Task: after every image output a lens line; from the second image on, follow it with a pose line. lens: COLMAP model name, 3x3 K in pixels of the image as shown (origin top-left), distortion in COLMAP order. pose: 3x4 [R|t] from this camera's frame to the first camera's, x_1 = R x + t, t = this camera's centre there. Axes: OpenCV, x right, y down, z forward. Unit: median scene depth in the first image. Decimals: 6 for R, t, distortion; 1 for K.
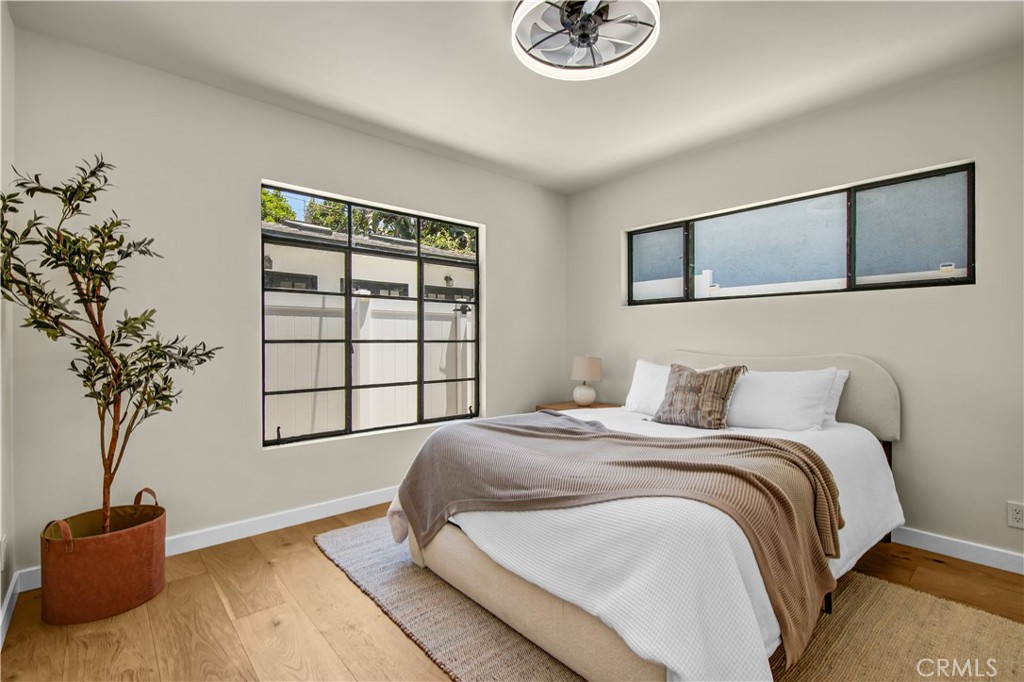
lens RADIAL K [[464.7, 0, 513.3], [0, 464.7, 338.1], [0, 0, 1]] dist [0.000575, -0.000850]
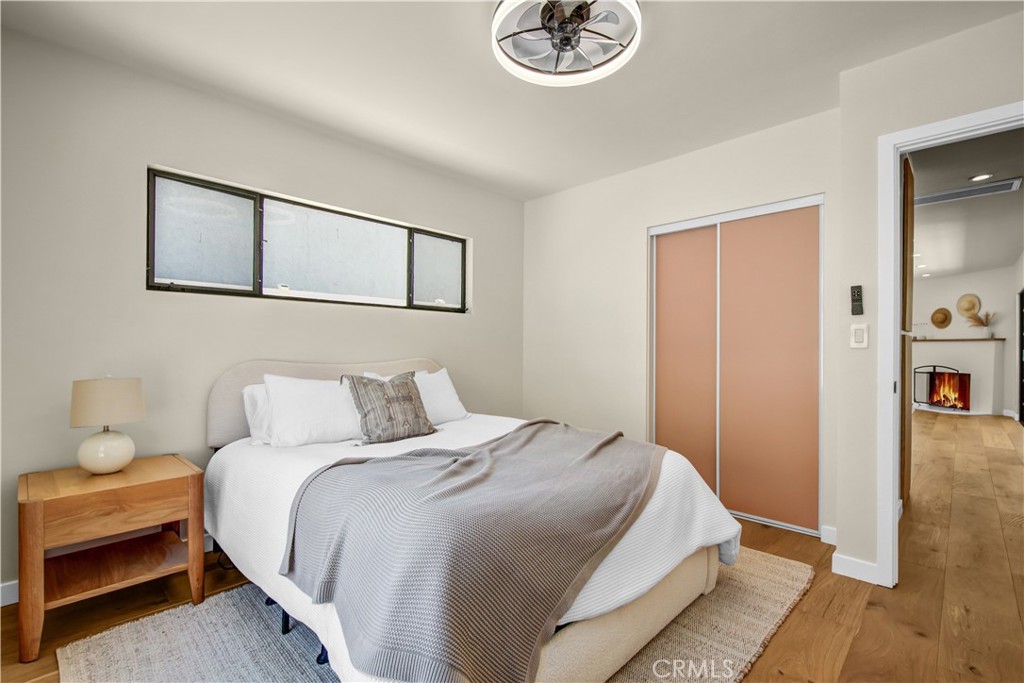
lens RADIAL K [[455.9, 0, 527.9], [0, 455.9, 345.4], [0, 0, 1]] dist [0.000234, -0.000184]
pose [[-0.088070, 0.001317, 0.996113, -0.592444], [-0.007515, 0.999970, -0.001987, -0.000405], [-0.996086, -0.007661, -0.088057, 0.851687]]
